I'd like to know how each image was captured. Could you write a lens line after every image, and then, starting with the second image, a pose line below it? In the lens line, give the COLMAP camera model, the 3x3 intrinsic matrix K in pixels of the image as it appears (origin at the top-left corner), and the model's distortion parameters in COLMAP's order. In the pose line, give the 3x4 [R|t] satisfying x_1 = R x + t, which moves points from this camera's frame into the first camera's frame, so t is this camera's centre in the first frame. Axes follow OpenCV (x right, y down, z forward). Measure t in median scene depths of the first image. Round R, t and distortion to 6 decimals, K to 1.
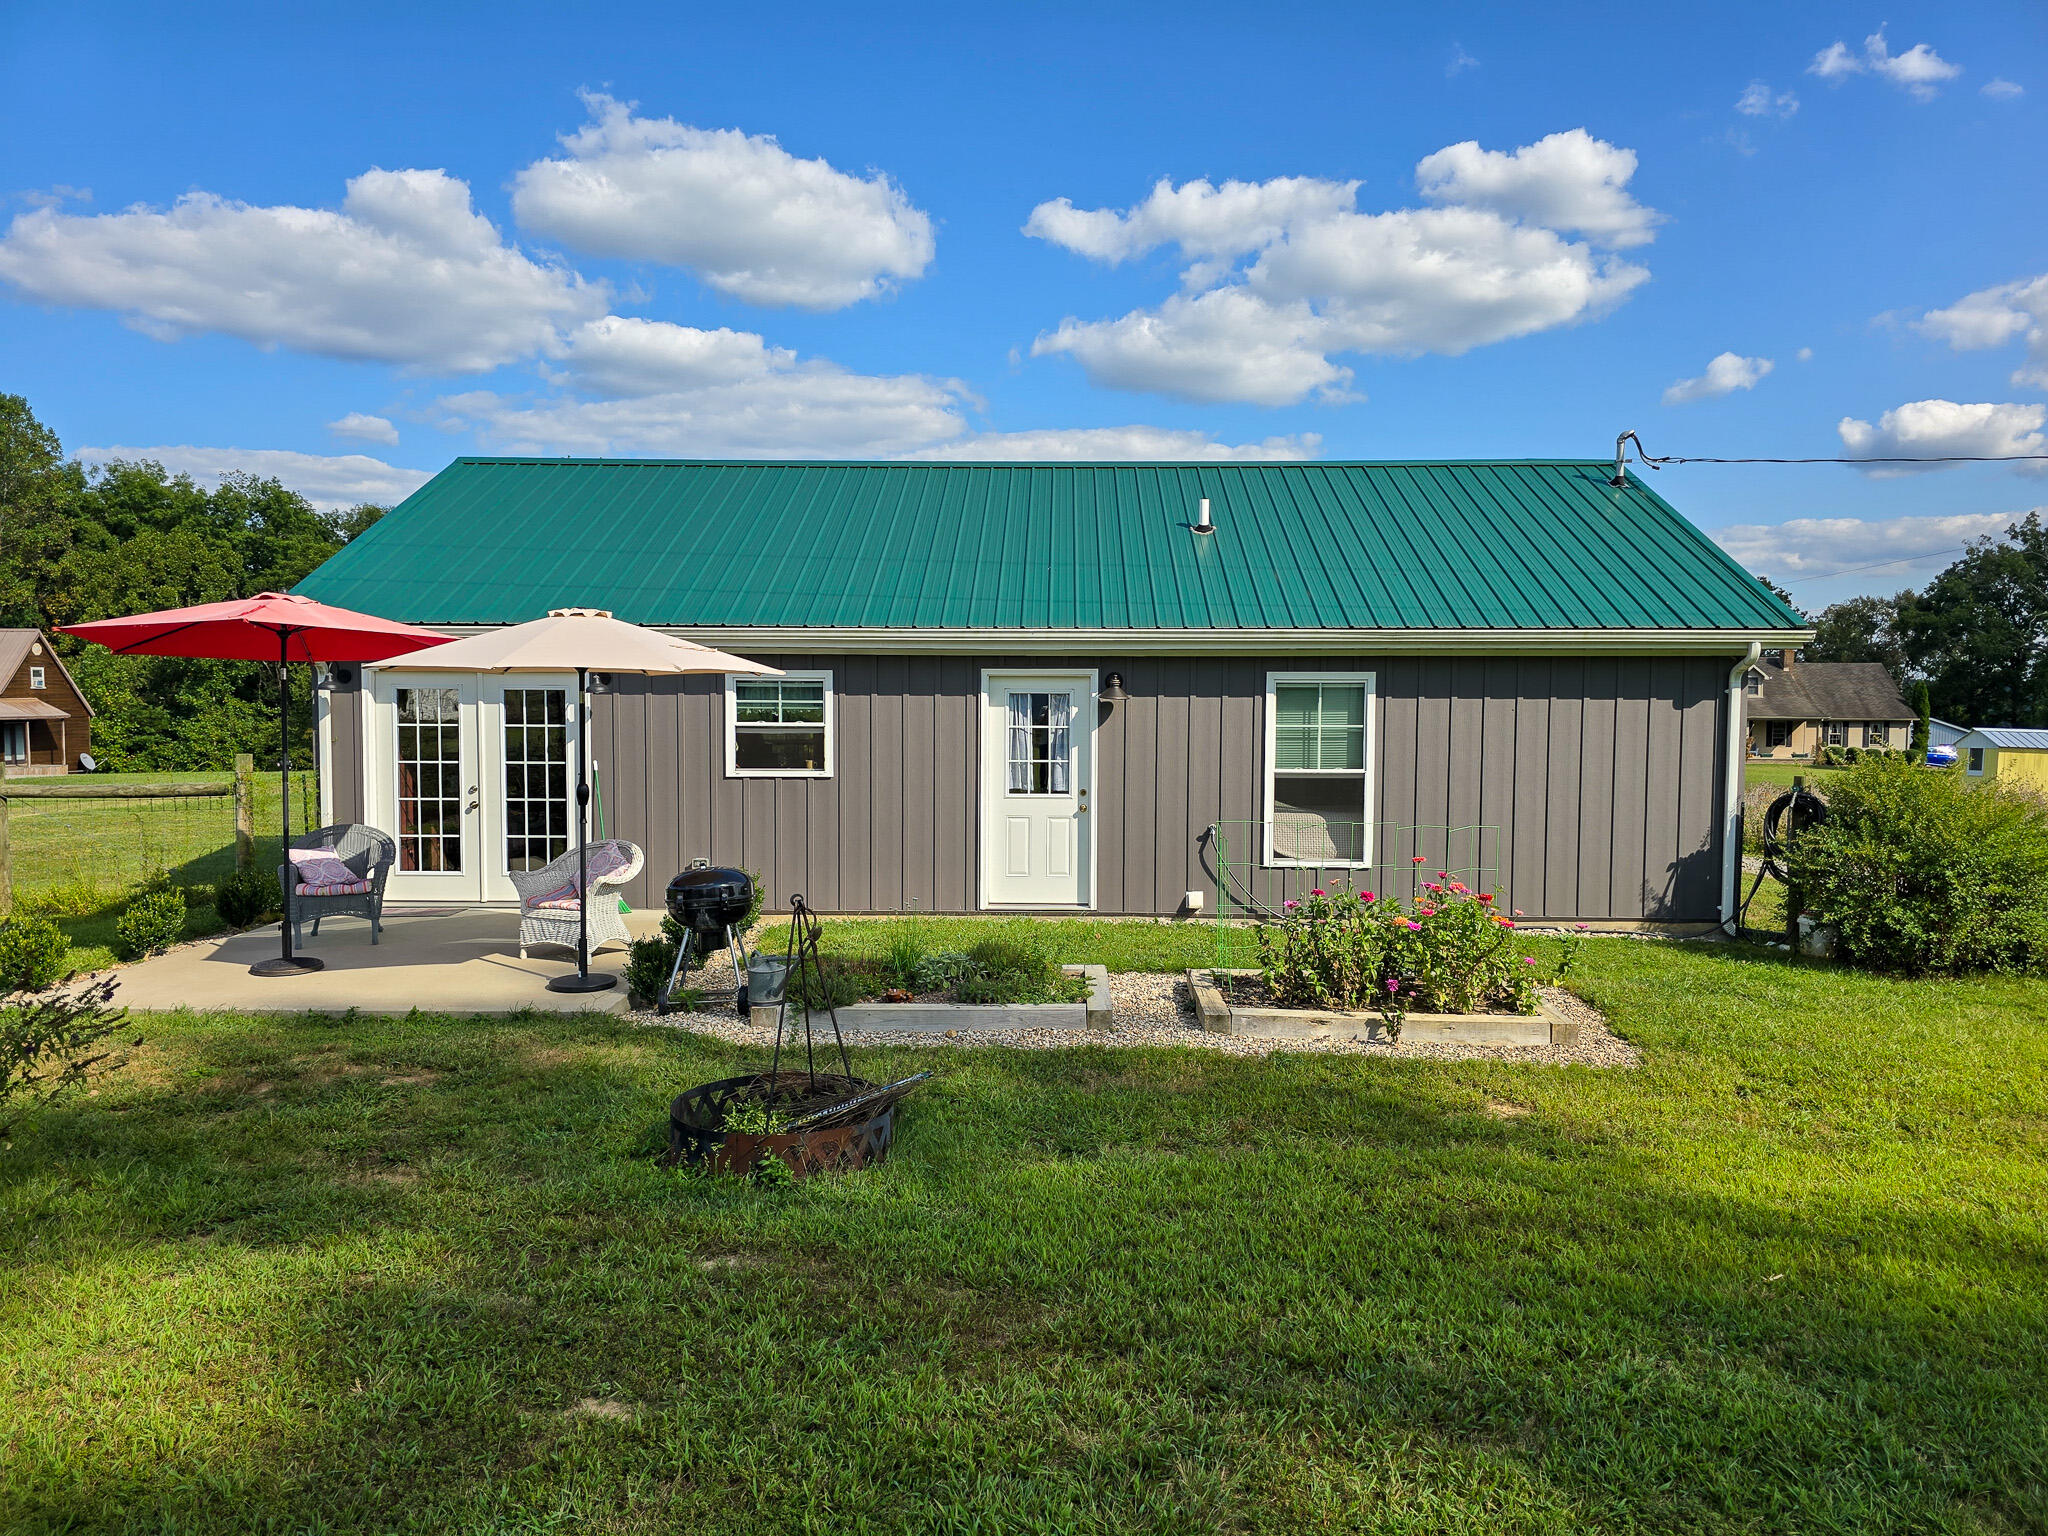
lens RADIAL K [[1369.0, 0, 985.5], [0, 1369.0, 773.2], [0, 0, 1]] dist [0.007686, 0.001641]
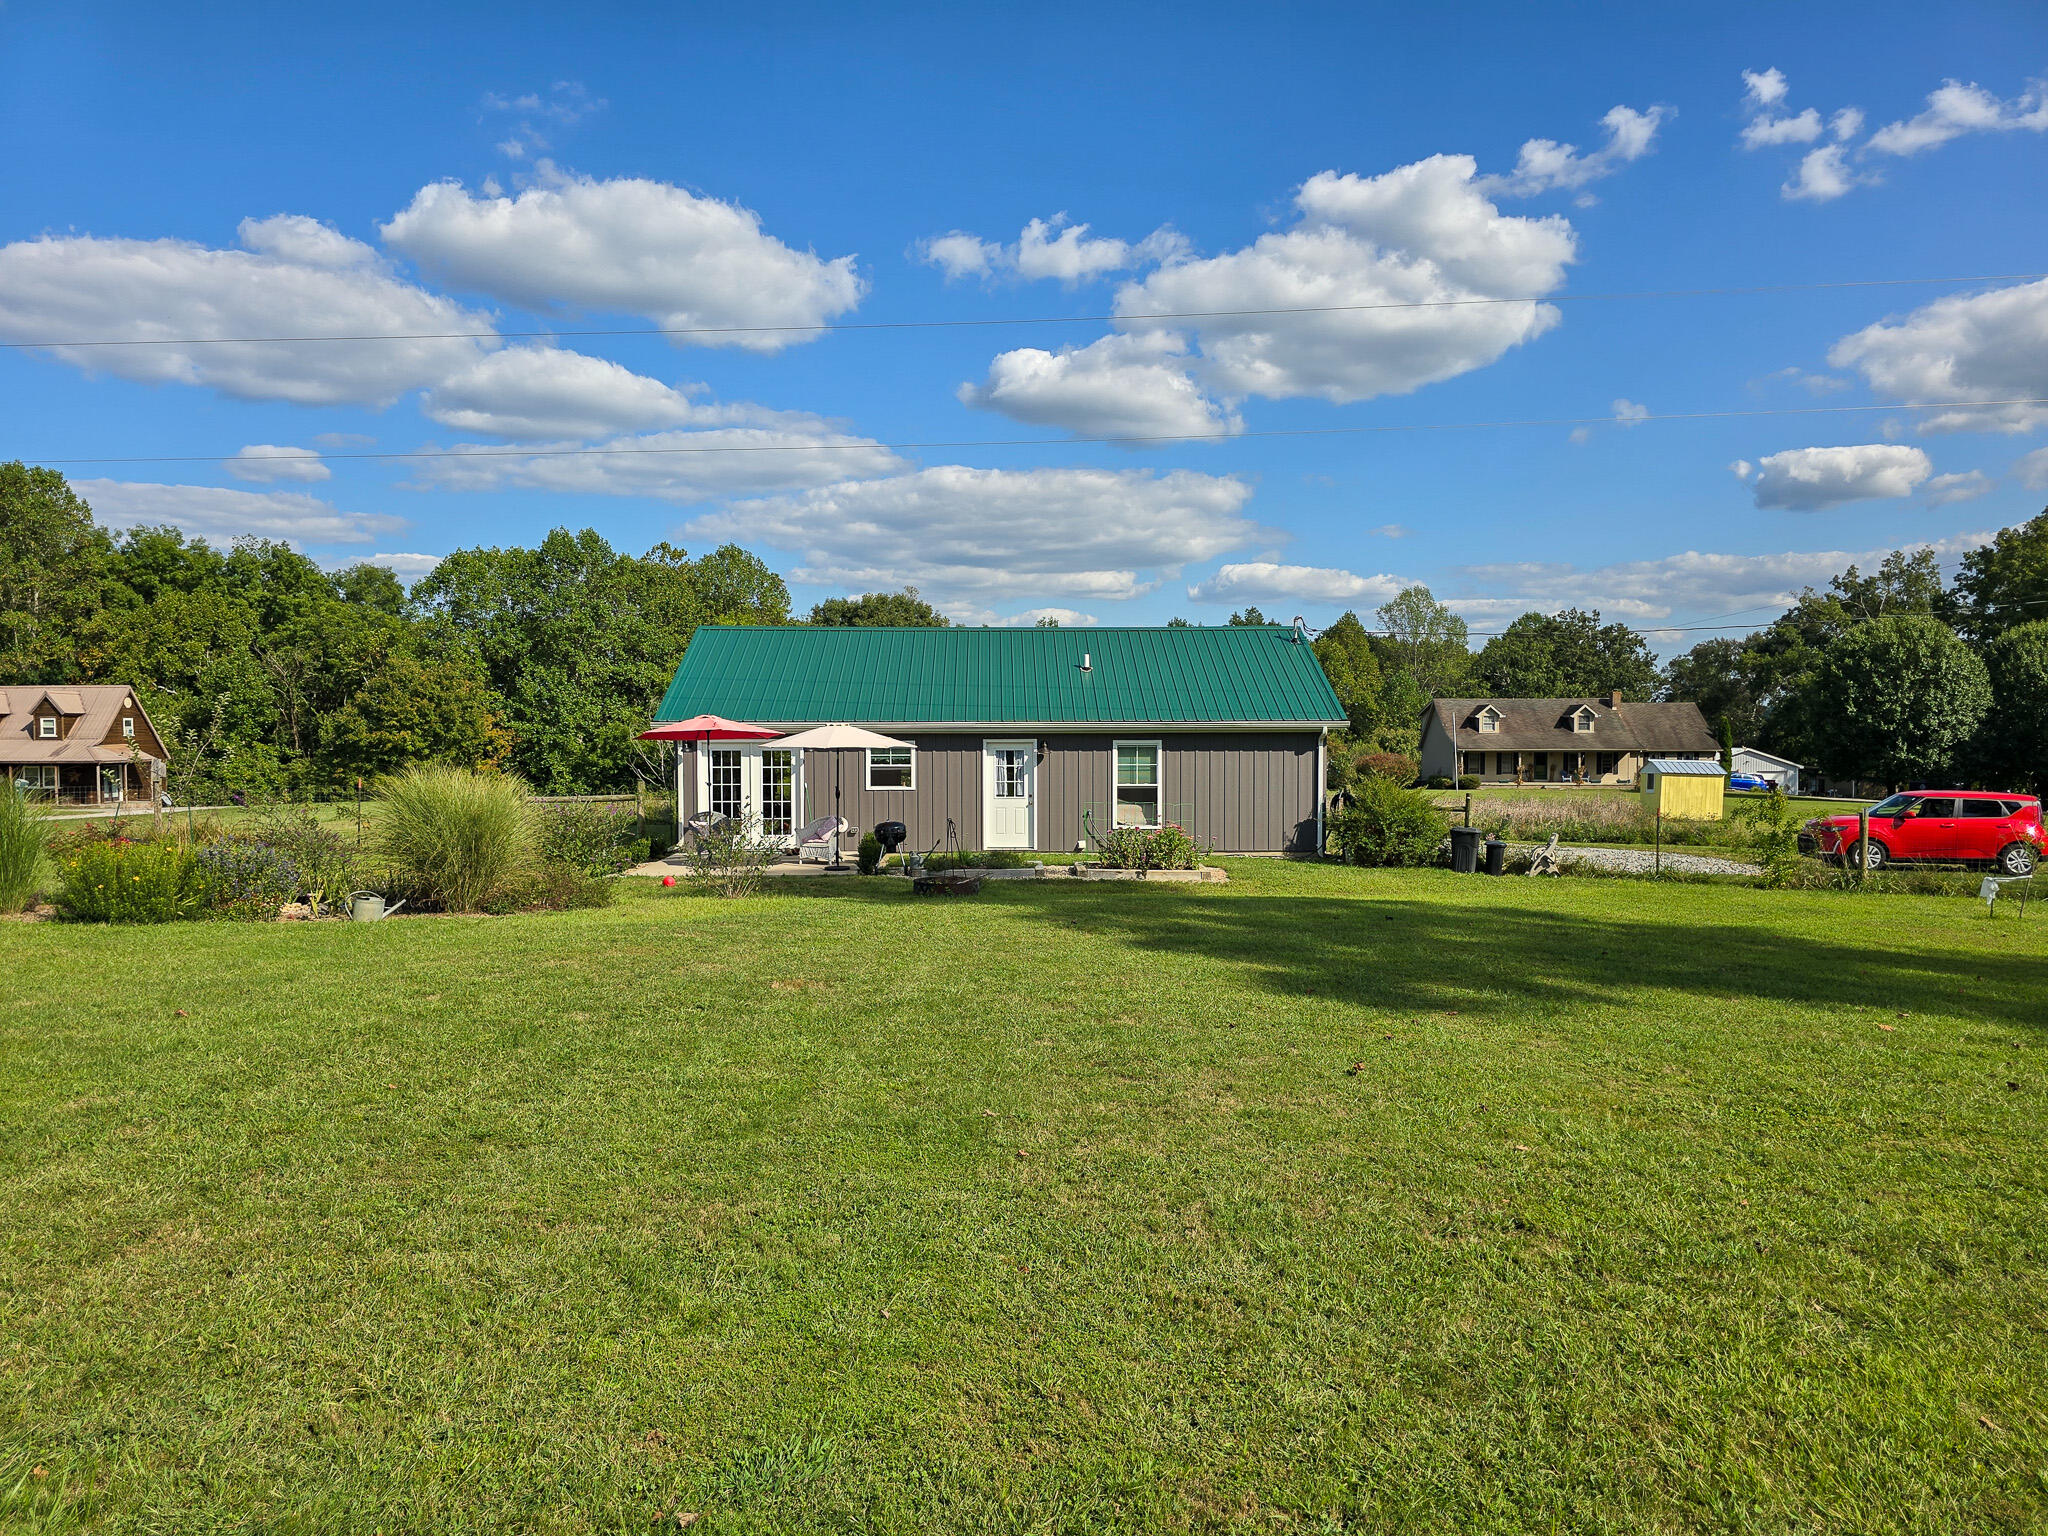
lens RADIAL K [[1372.8, 0, 1024.0], [0, 1372.8, 768.0], [0, 0, 1]] dist [0.000068, 0.000028]
pose [[0.996946, -0.007722, 0.077718, -0.103789], [0.009952, 0.999548, -0.028354, 0.030546], [-0.077464, 0.029041, 0.996572, -1.126827]]
